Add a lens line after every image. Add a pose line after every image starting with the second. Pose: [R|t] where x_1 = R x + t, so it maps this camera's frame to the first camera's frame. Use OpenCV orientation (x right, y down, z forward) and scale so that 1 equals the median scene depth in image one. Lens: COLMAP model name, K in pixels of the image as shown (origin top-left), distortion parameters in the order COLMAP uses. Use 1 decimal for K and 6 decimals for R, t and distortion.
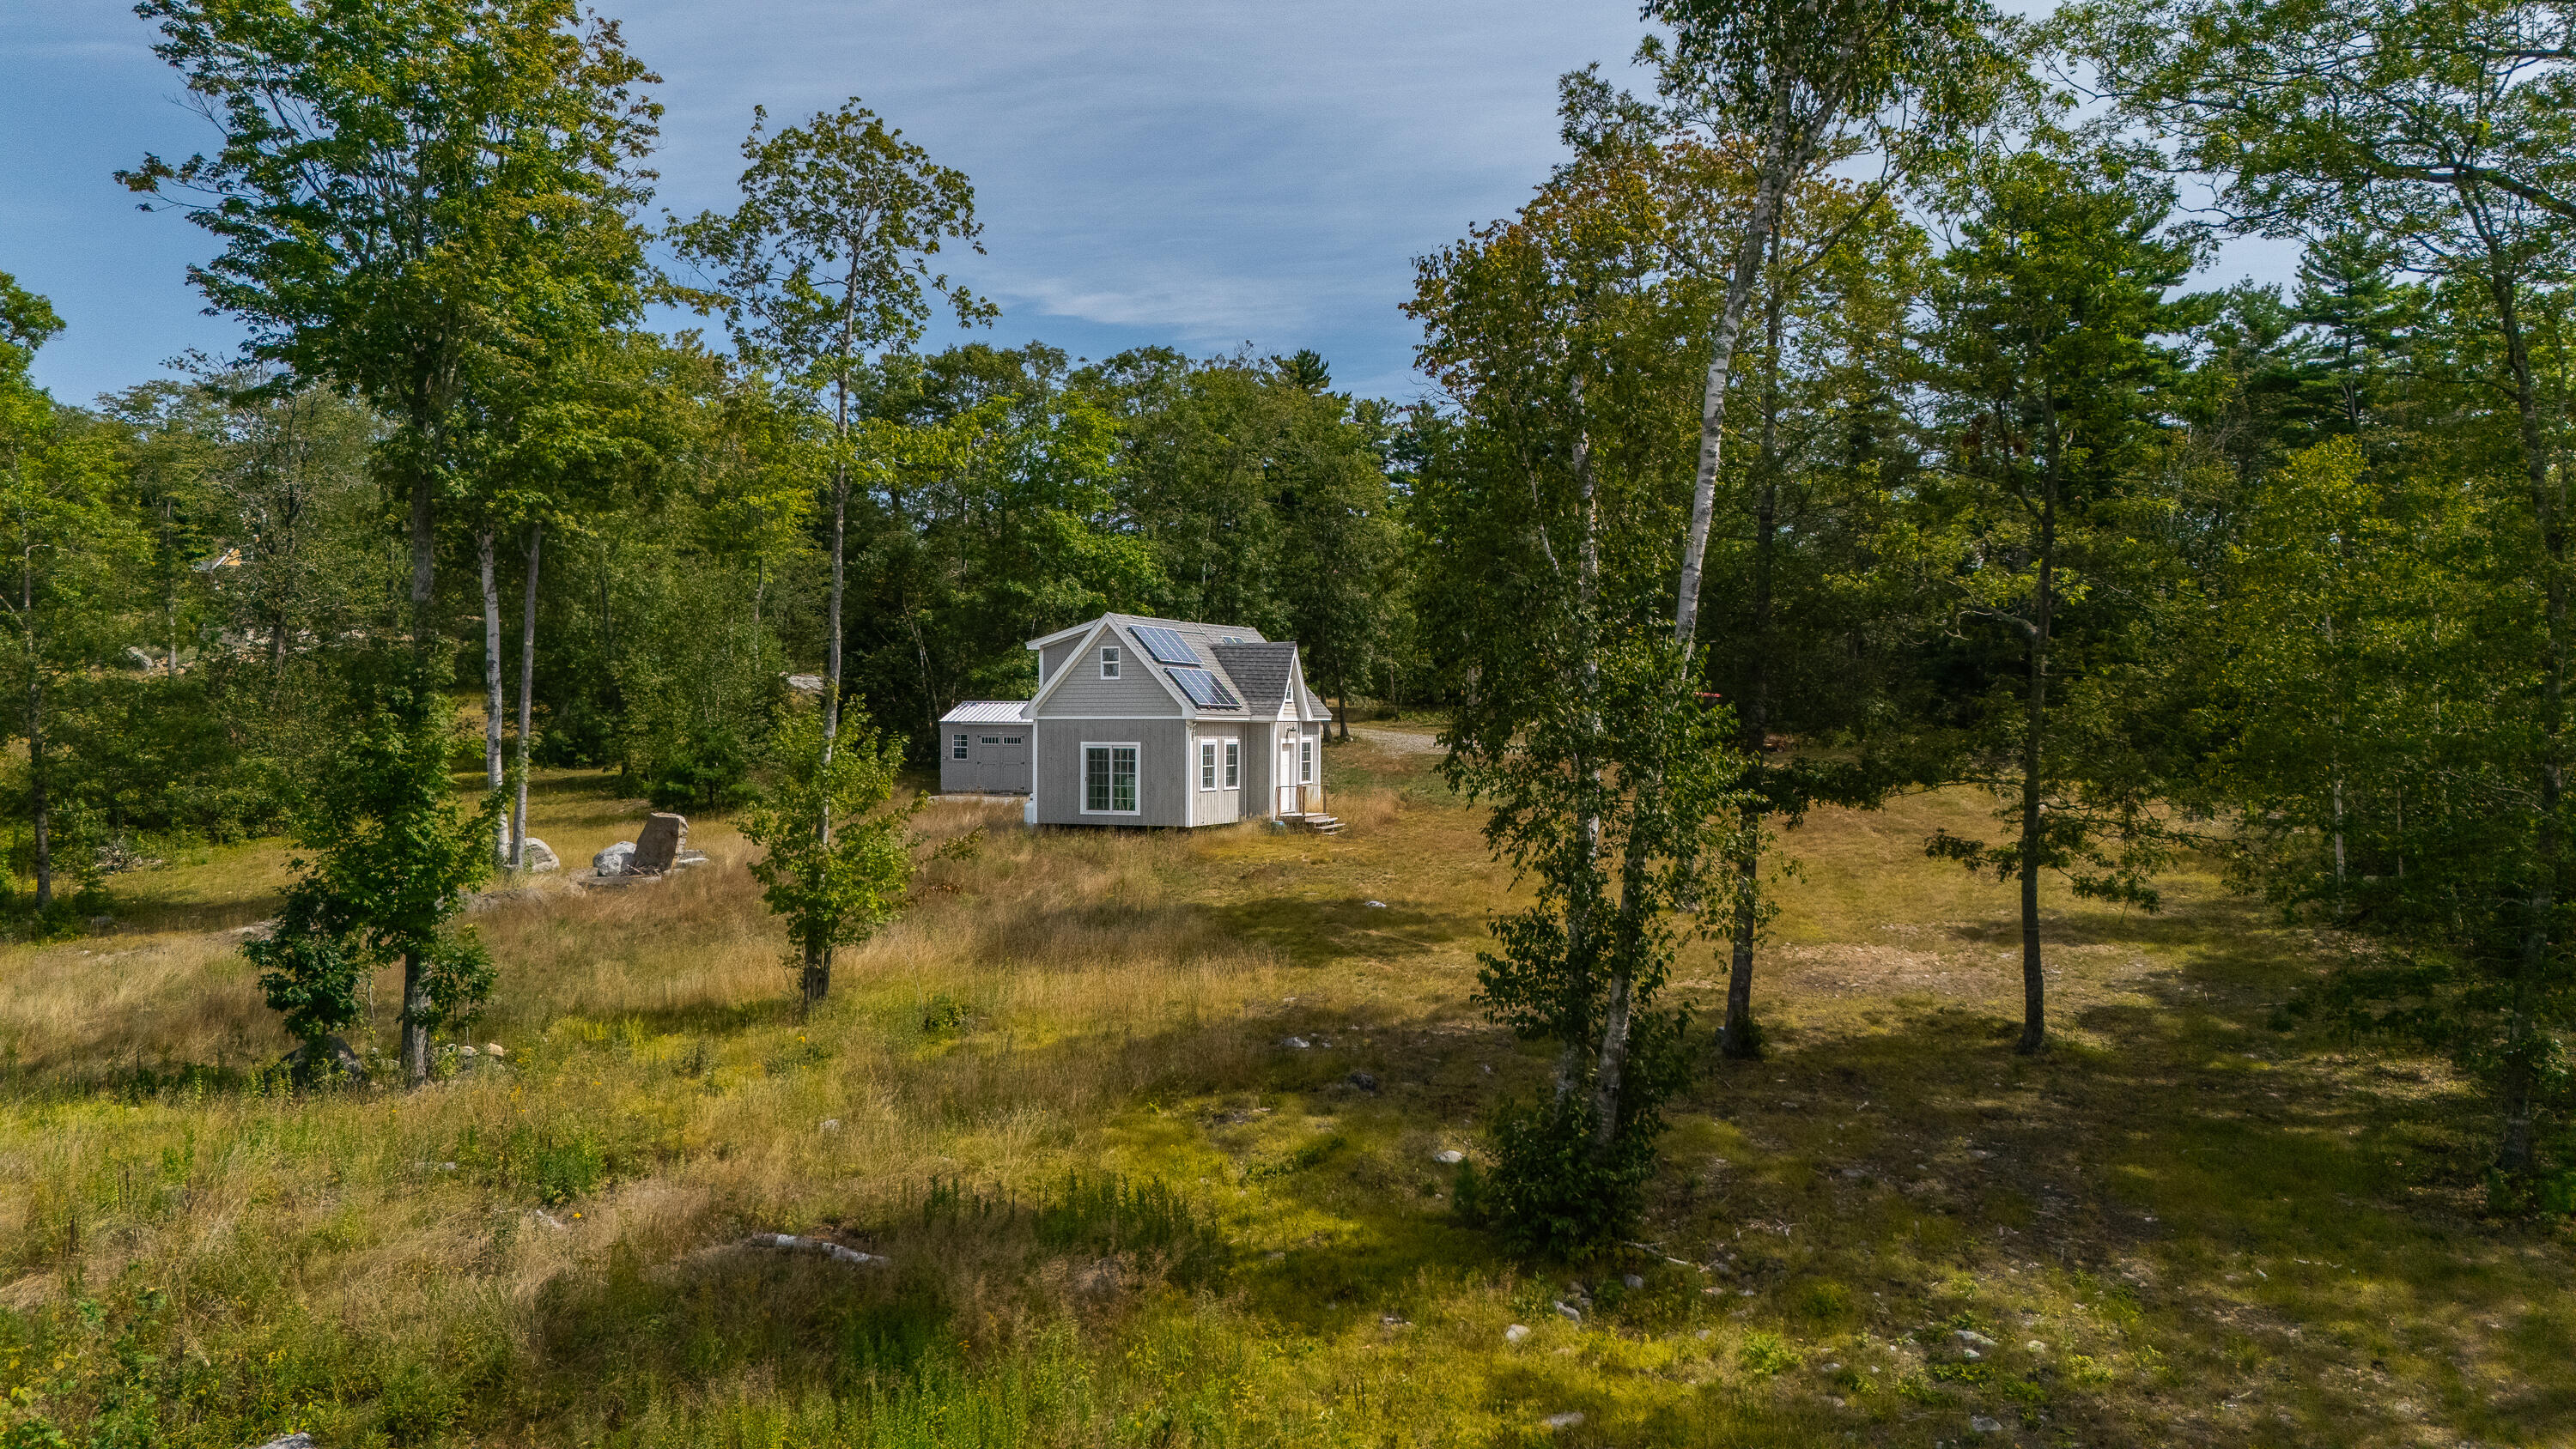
lens RADIAL K [[1893.9, 0, 1290.2], [0, 1893.9, 723.1], [0, 0, 1]] dist [0.070198, -0.063712]
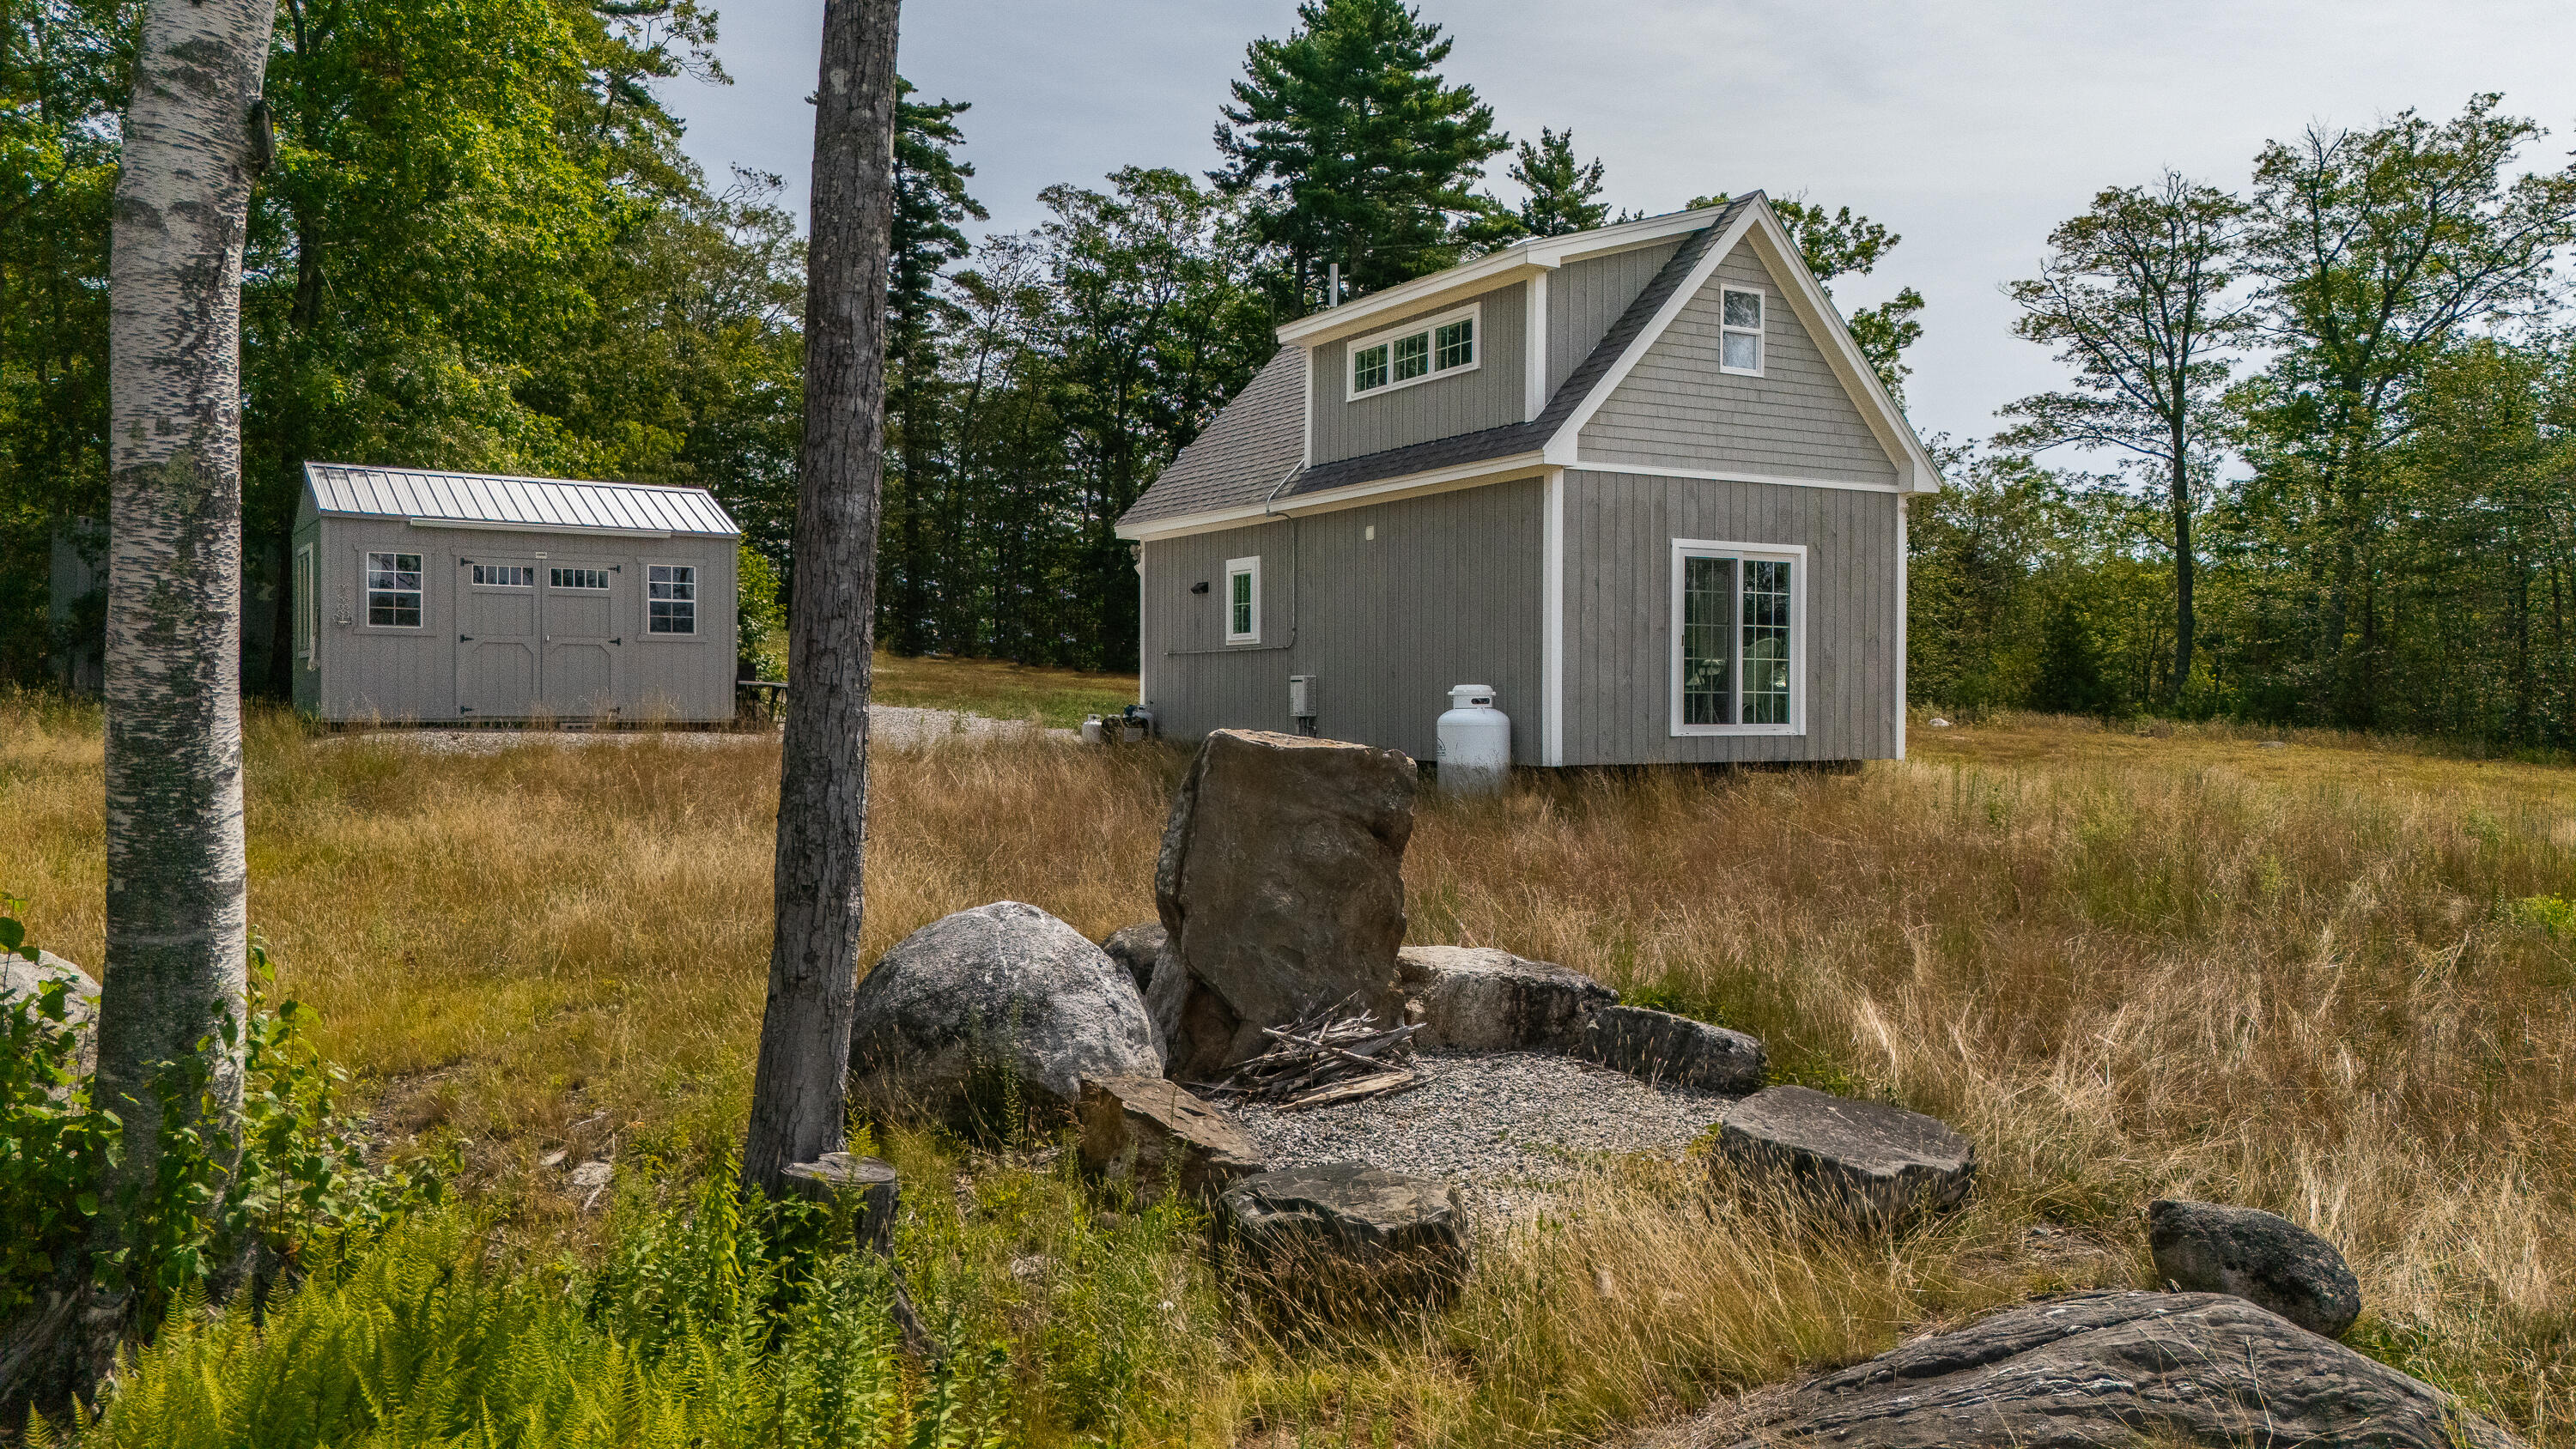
lens RADIAL K [[1893.9, 0, 1286.3], [0, 1893.9, 715.3], [0, 0, 1]] dist [0.070198, -0.063712]
pose [[0.579356, -0.004905, 0.815060, -0.451725], [0.002913, 0.999988, 0.003947, 0.042299], [-0.815069, 0.000088, 0.579363, 0.849562]]
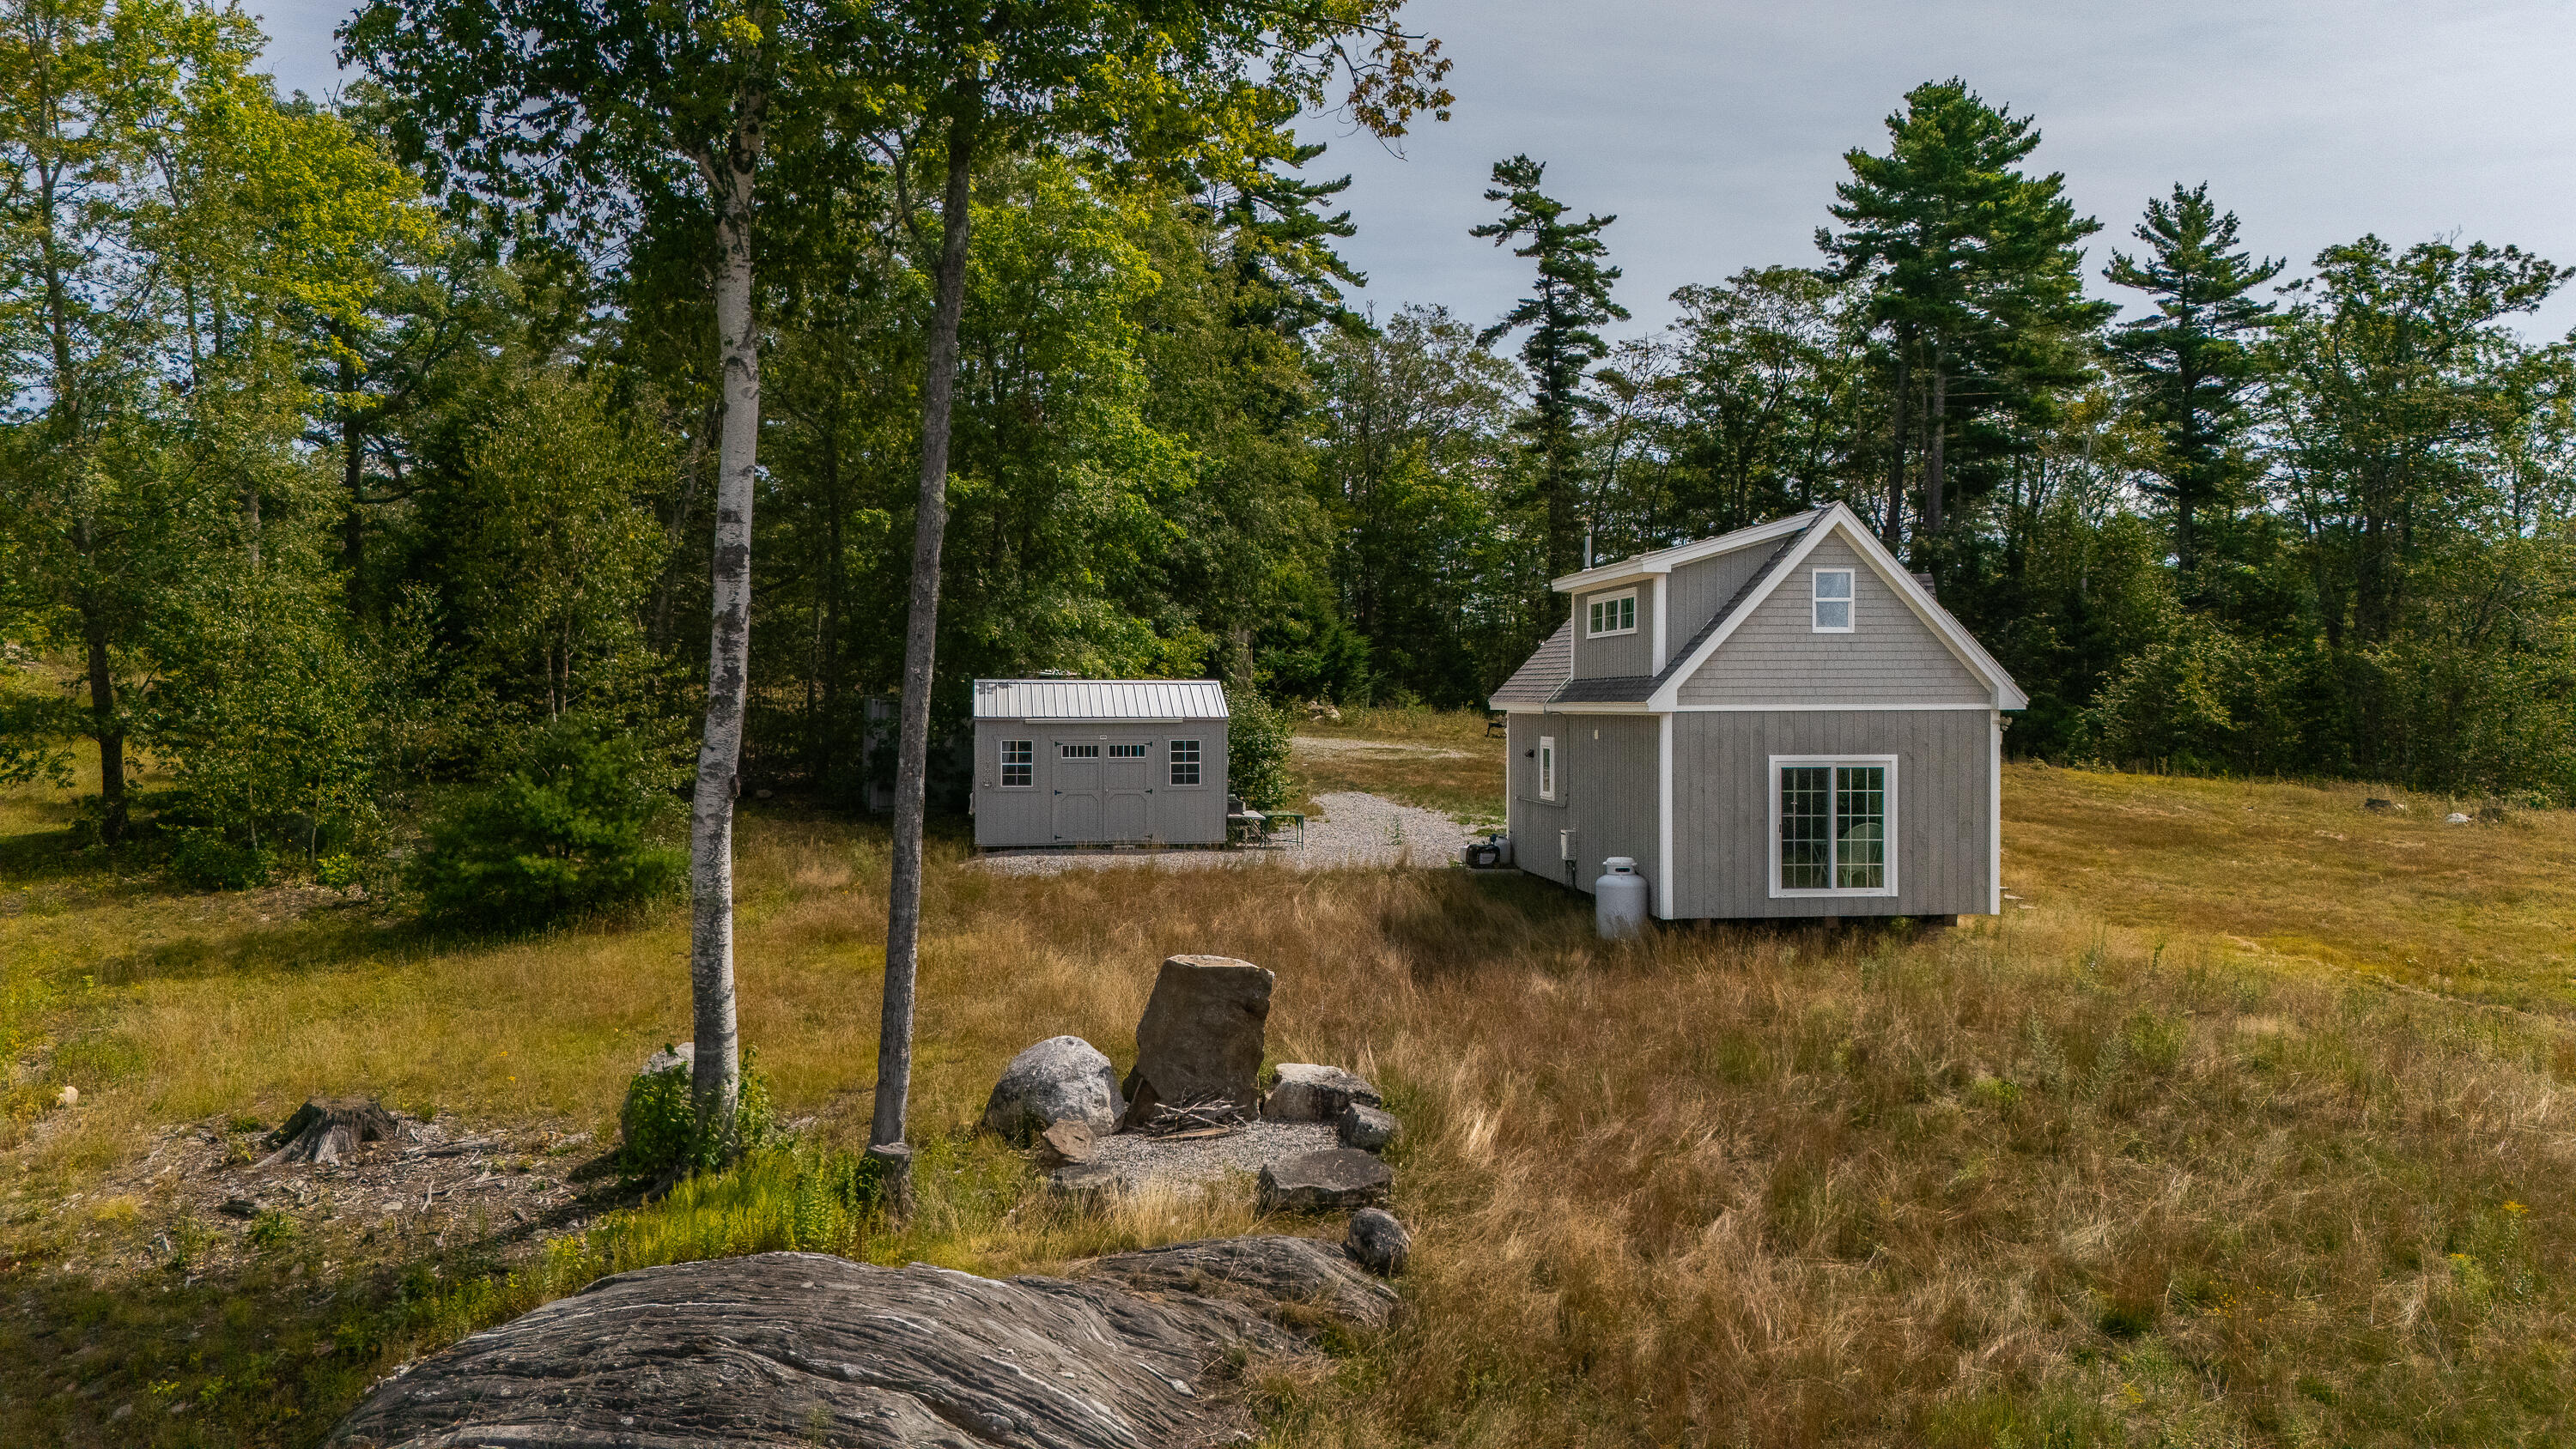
lens RADIAL K [[1893.9, 0, 1288.8], [0, 1893.9, 718.0], [0, 0, 1]] dist [0.070198, -0.063712]
pose [[0.857414, -0.007817, 0.514569, -0.482753], [0.005723, 0.999968, 0.005655, -0.003753], [-0.514596, -0.001904, 0.857431, 0.630346]]
